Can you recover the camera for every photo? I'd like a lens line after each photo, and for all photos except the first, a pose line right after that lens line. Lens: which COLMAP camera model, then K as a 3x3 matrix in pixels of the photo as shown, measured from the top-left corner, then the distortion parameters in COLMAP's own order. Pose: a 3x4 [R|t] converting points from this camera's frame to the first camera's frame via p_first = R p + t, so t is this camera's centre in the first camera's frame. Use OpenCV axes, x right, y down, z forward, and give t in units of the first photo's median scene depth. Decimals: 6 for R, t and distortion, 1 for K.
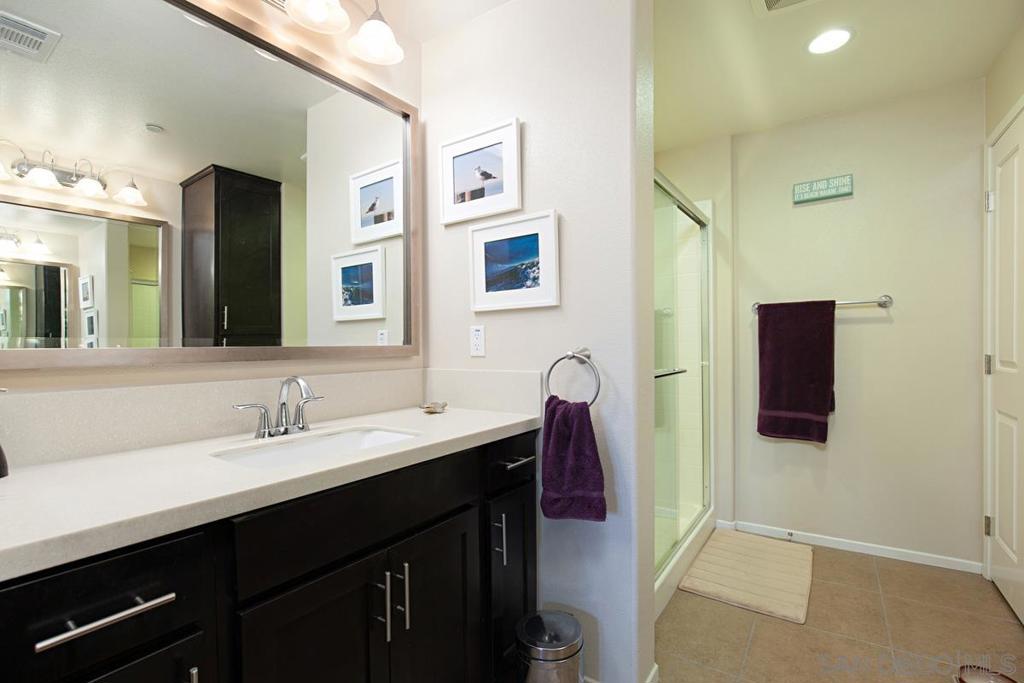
lens RADIAL K [[475.6, 0, 515.1], [0, 475.6, 344.4], [0, 0, 1]] dist [-0.032220, 0.004275]
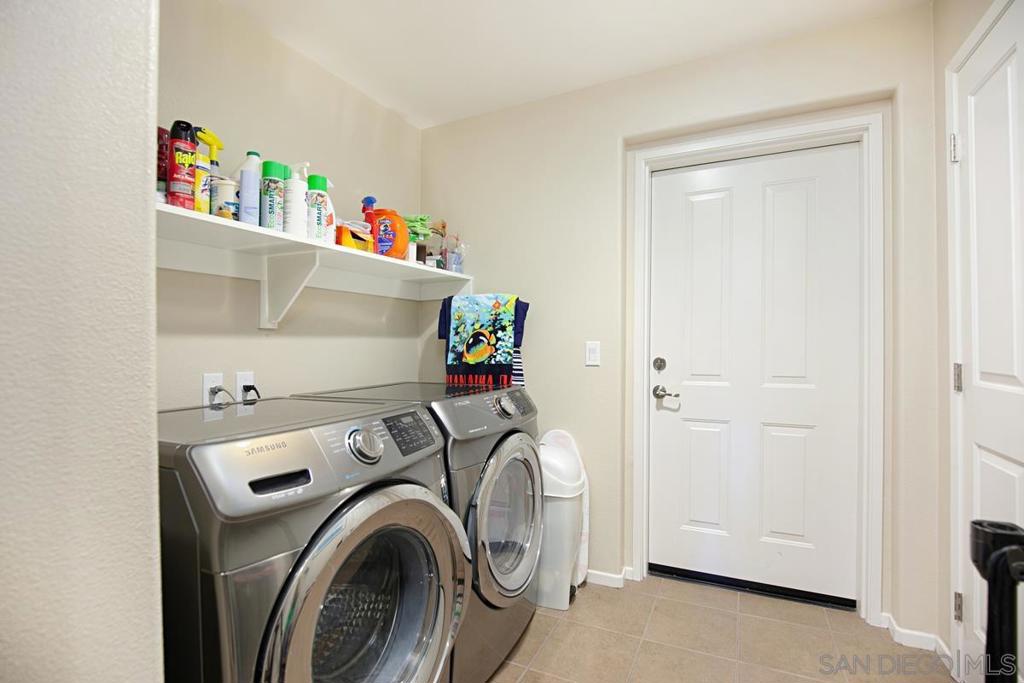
lens RADIAL K [[475.6, 0, 511.9], [0, 475.6, 344.2], [0, 0, 1]] dist [-0.032220, 0.004275]
pose [[0.990740, 0.000323, 0.135773, 0.224109], [0.001142, 0.999942, -0.010715, 0.000414], [-0.135768, 0.010771, 0.990682, 0.343201]]
